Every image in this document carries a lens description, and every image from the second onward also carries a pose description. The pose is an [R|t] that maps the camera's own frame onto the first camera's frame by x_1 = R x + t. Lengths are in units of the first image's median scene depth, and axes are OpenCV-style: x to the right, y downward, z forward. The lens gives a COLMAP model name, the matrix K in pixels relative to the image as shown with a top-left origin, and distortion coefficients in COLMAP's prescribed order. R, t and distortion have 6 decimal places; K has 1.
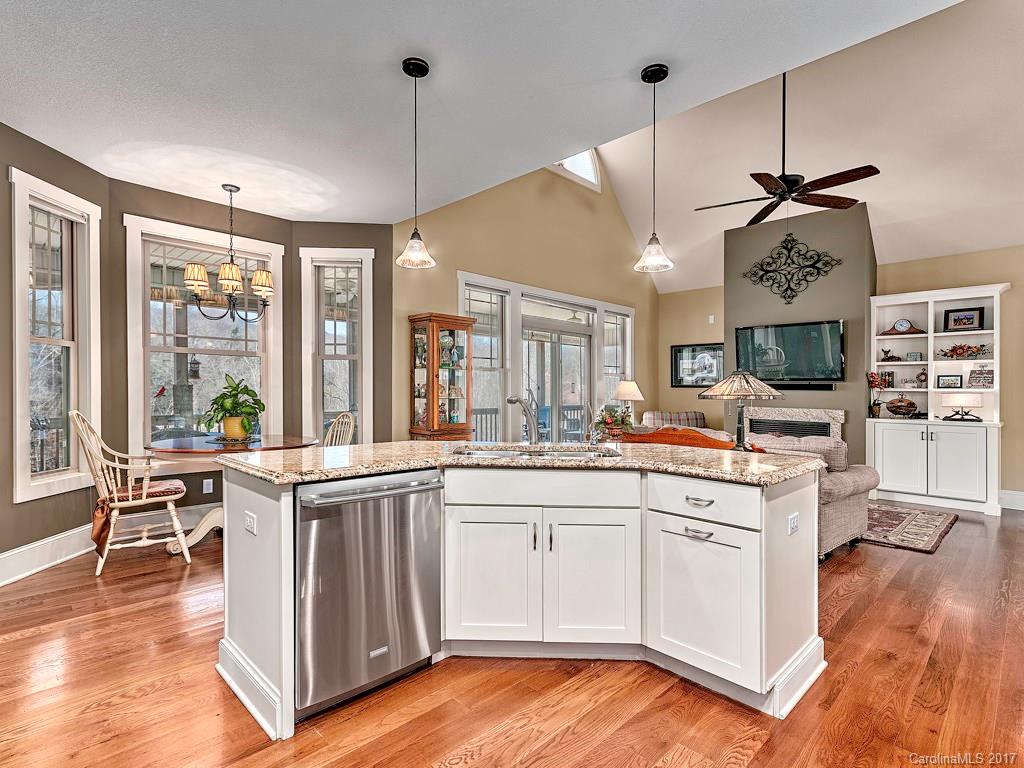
lens RADIAL K [[519.4, 0, 489.7], [0, 519.4, 381.2], [0, 0, 1]] dist [0.002642, 0.000841]
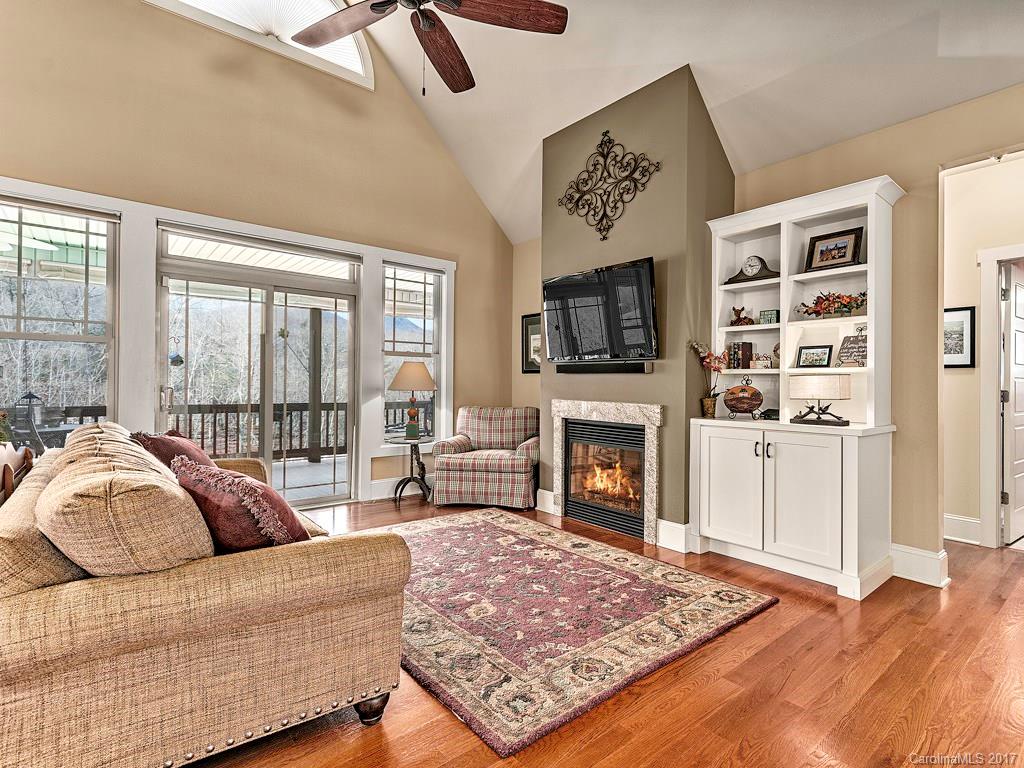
lens RADIAL K [[556.8, 0, 512.9], [0, 556.8, 370.2], [0, 0, 1]] dist [-0.003772, -0.000308]
pose [[0.999433, -0.001229, -0.033636, 0.522975], [0.000976, 0.999971, -0.007540, 0.019297], [0.033644, 0.007502, 0.999406, 0.332545]]
